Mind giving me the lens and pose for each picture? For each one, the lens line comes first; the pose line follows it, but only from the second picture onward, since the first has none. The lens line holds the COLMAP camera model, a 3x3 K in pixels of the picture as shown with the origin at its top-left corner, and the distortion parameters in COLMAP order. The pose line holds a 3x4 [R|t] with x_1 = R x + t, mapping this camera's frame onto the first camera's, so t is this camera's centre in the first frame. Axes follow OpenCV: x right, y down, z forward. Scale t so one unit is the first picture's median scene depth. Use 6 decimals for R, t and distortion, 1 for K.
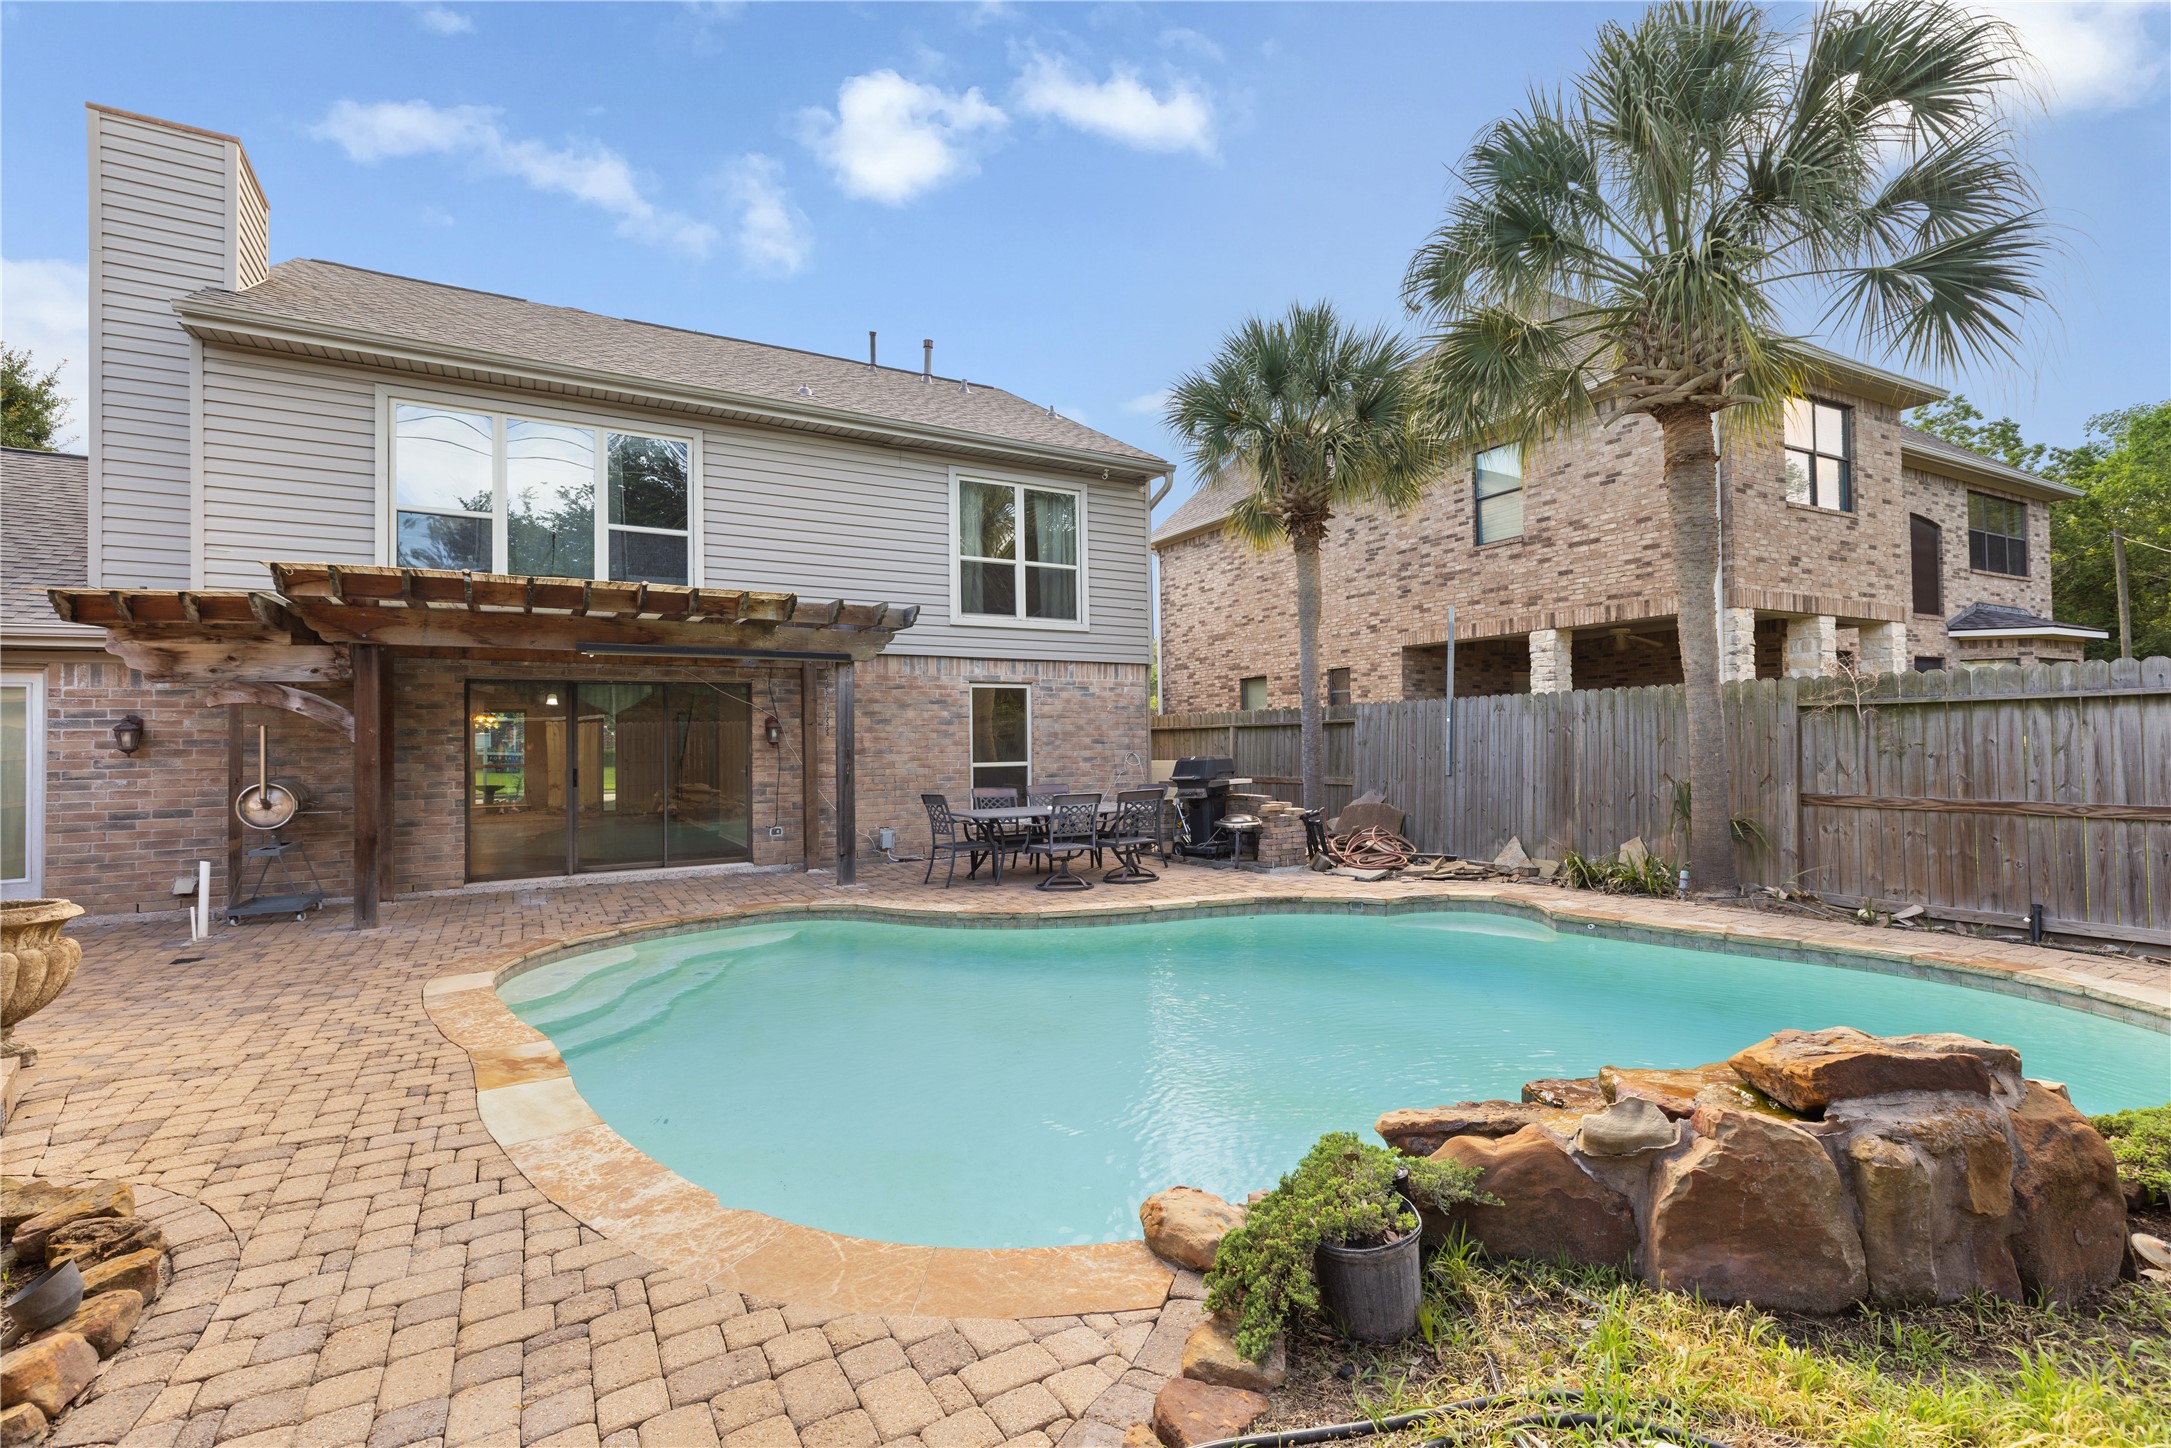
lens RADIAL K [[974.5, 0, 1077.0], [0, 974.5, 710.2], [0, 0, 1]] dist [0.013250, -0.001013]
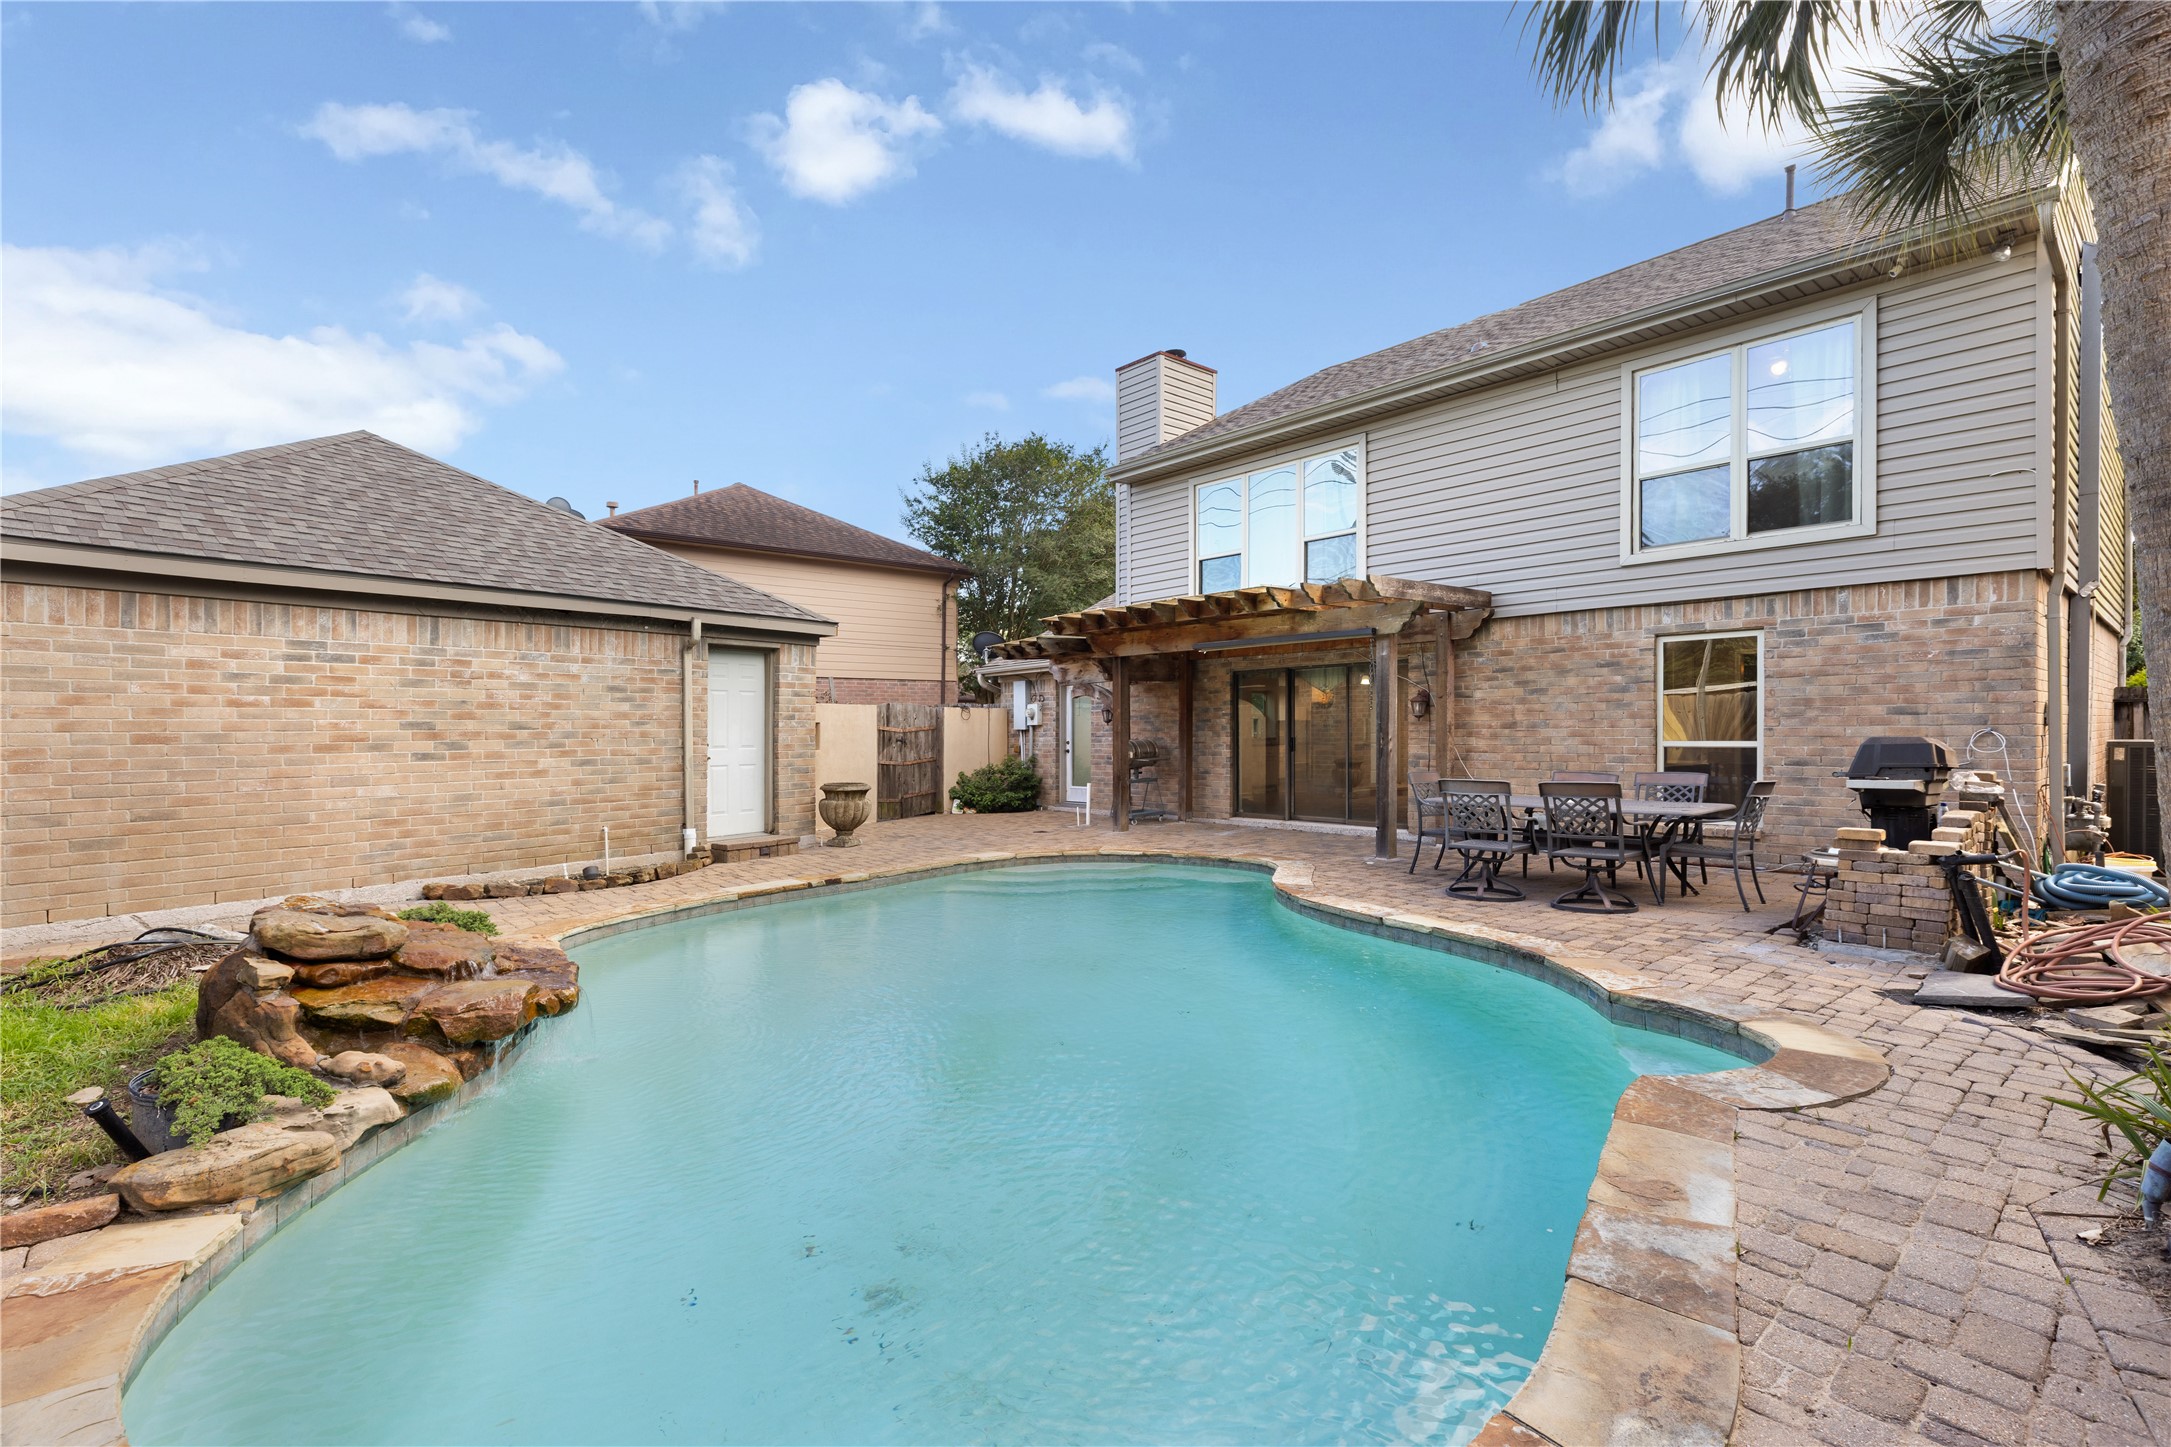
lens RADIAL K [[974.5, 0, 1087.2], [0, 974.5, 726.6], [0, 0, 1]] dist [0.013250, -0.001013]
pose [[0.206459, 0.008986, -0.978414, 0.604988], [0.039997, 0.999045, 0.017615, 0.012044], [0.977637, -0.042771, 0.205902, 0.437303]]
